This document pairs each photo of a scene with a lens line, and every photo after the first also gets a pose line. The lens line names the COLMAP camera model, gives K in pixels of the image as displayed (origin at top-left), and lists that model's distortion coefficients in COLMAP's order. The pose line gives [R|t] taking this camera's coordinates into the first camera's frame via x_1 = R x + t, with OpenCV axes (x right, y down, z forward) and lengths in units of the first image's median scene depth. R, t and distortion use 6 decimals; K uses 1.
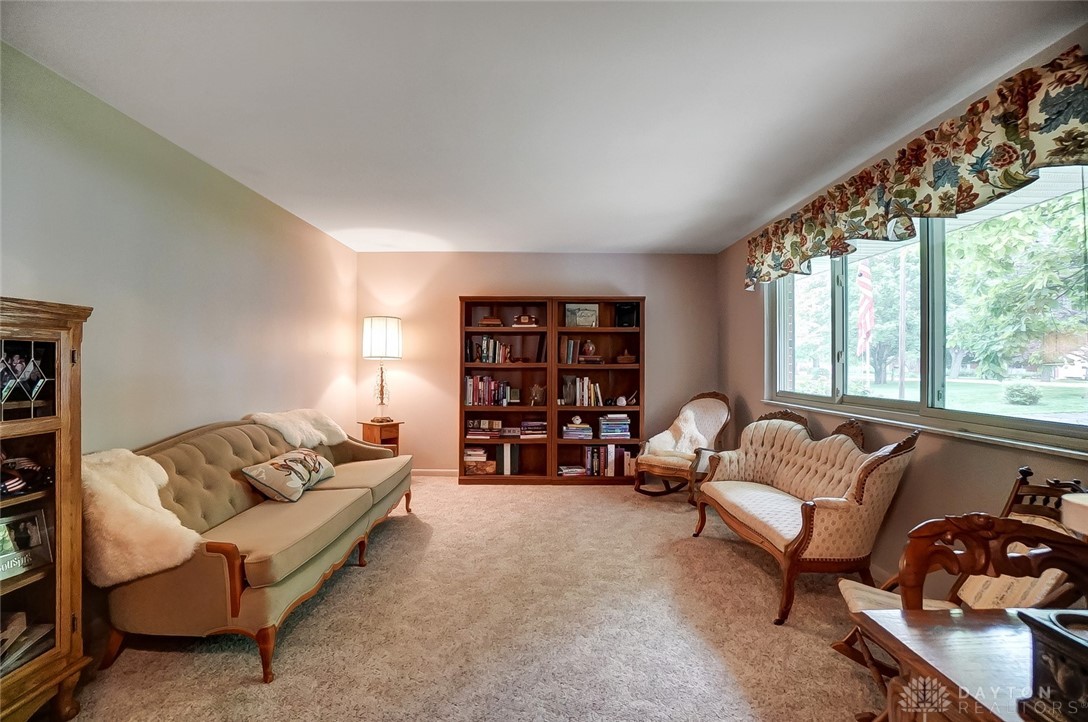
lens RADIAL K [[485.8, 0, 540.0], [0, 485.8, 360.6], [0, 0, 1]] dist [-0.062819, 0.021699]
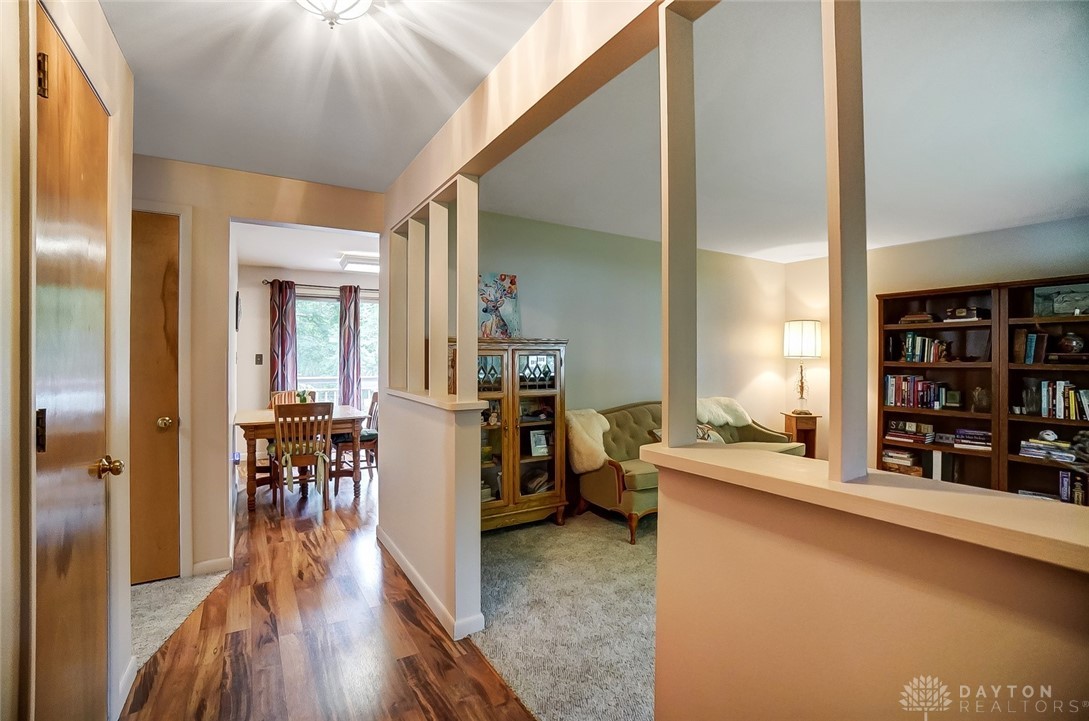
lens RADIAL K [[486.2, 0, 540.5], [0, 486.2, 360.1], [0, 0, 1]] dist [-0.062819, 0.021699]
pose [[0.524722, 0.002404, -0.851270, 0.344393], [0.008564, 0.999930, 0.008103, -0.014445], [0.851231, -0.011542, 0.524665, -0.109105]]
